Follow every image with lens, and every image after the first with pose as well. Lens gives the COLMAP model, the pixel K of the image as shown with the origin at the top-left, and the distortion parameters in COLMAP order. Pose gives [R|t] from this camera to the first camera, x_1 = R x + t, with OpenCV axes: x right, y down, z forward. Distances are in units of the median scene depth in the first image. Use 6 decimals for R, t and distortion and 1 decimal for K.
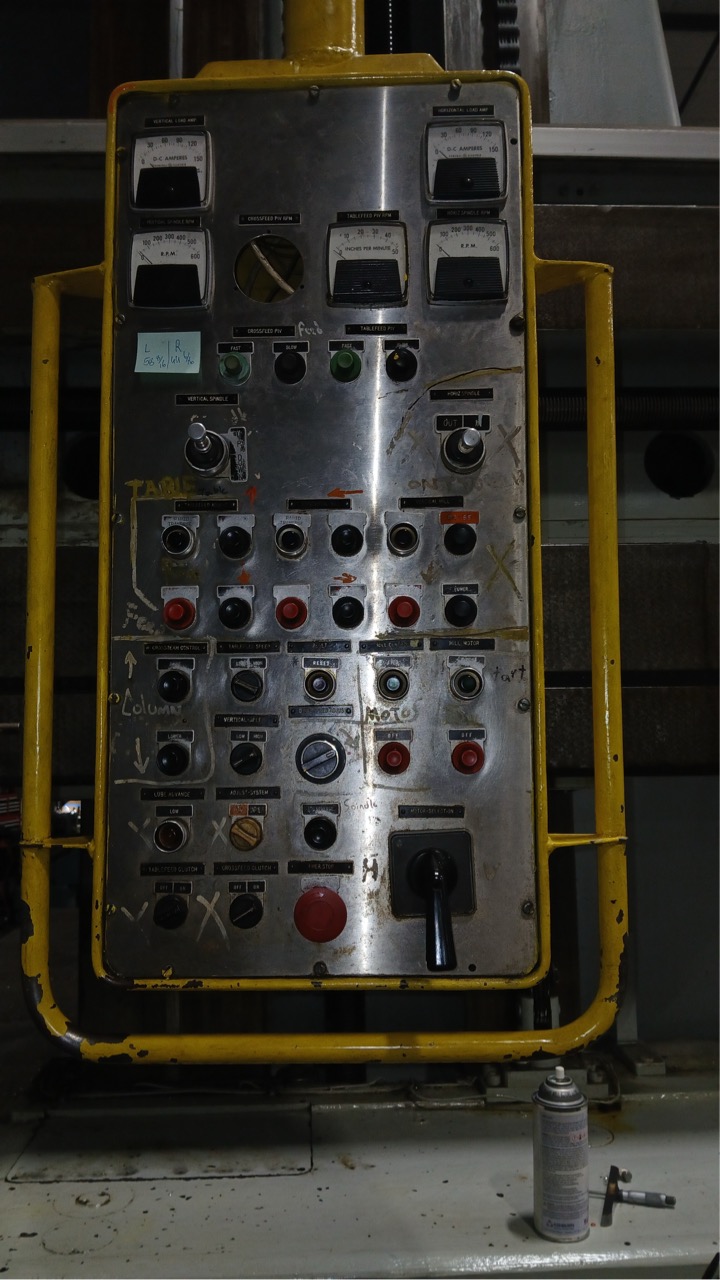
lens RADIAL K [[996.0, 0, 360.9], [0, 996.0, 643.3], [0, 0, 1]] dist [0.083717, -0.175127]
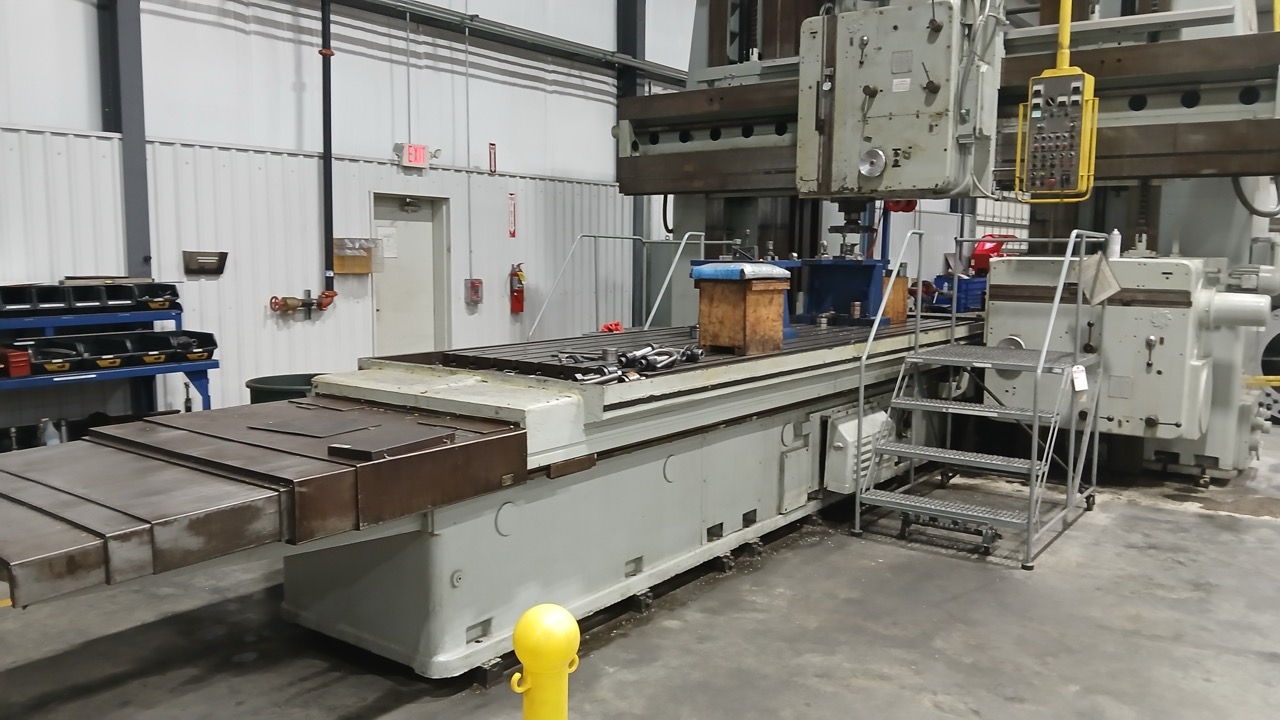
lens RADIAL K [[992.0, 0, 636.2], [0, 992.0, 367.0], [0, 0, 1]] dist [0.092109, -0.188034]
pose [[0.767911, 0.099778, -0.632738, 2.666781], [0.034317, 0.979967, 0.196182, 0.008546], [0.639637, -0.172365, 0.749103, -7.510314]]
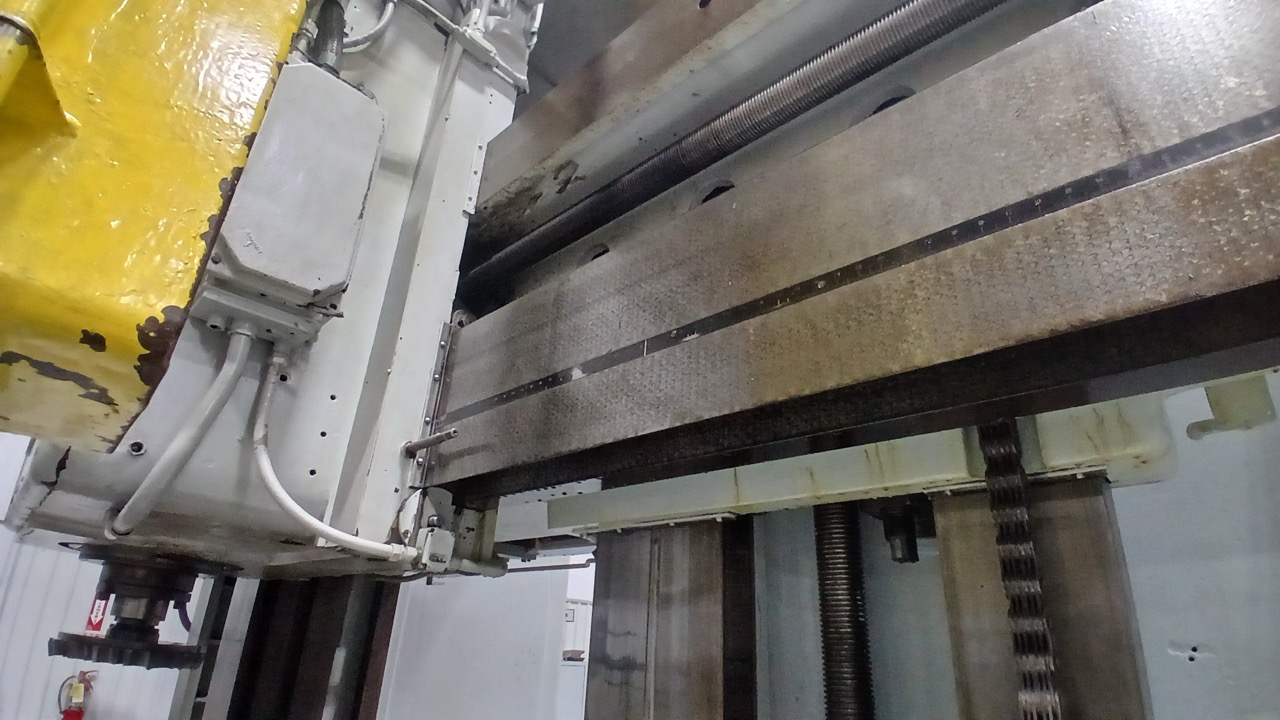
lens RADIAL K [[637.5, 0, 637.3], [0, 637.5, 364.7], [0, 0, 1]] dist [-0.002505, -0.041969]
pose [[0.688918, -0.250300, -0.680251, 0.685780], [0.003697, 0.939687, -0.342016, 0.494492], [0.724830, 0.233106, 0.648292, 1.108642]]
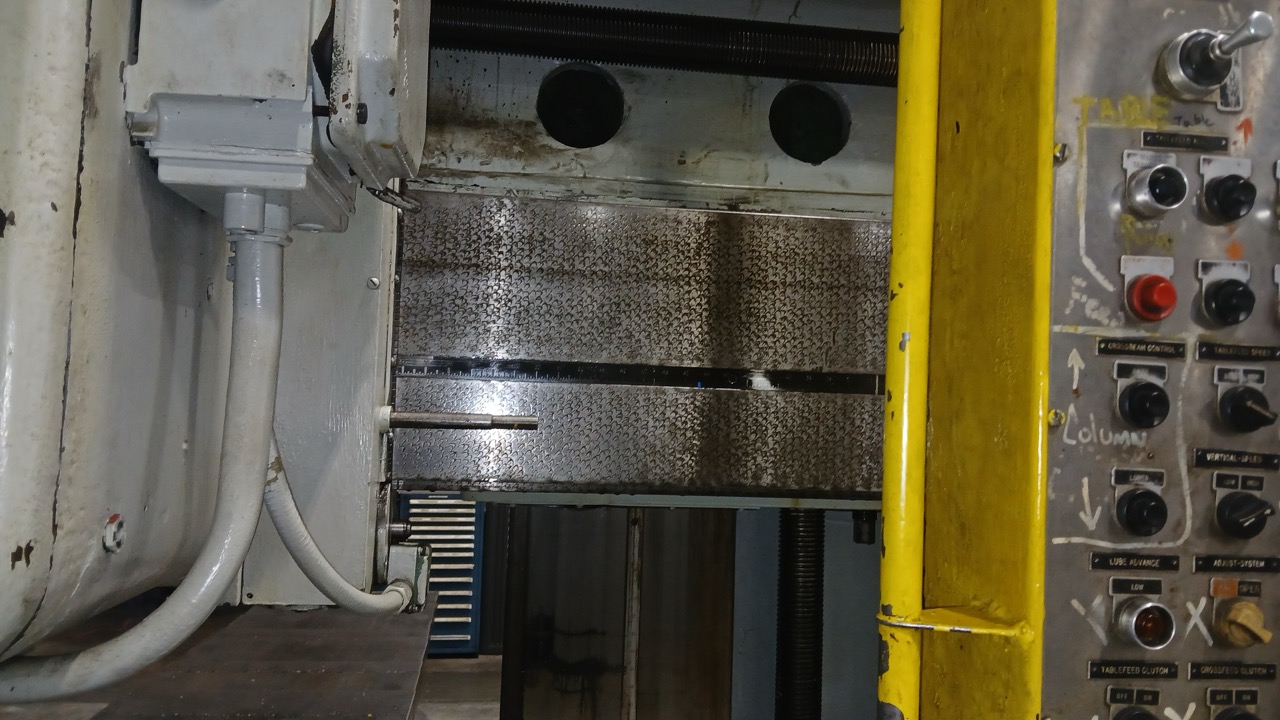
lens RADIAL K [[996.0, 0, 639.4], [0, 996.0, 375.0], [0, 0, 1]] dist [0.083717, -0.175127]
pose [[0.994833, 0.052225, 0.087064, -0.581067], [-0.055997, 0.997570, 0.041452, 0.013809], [-0.084688, -0.046113, 0.995340, 0.344626]]
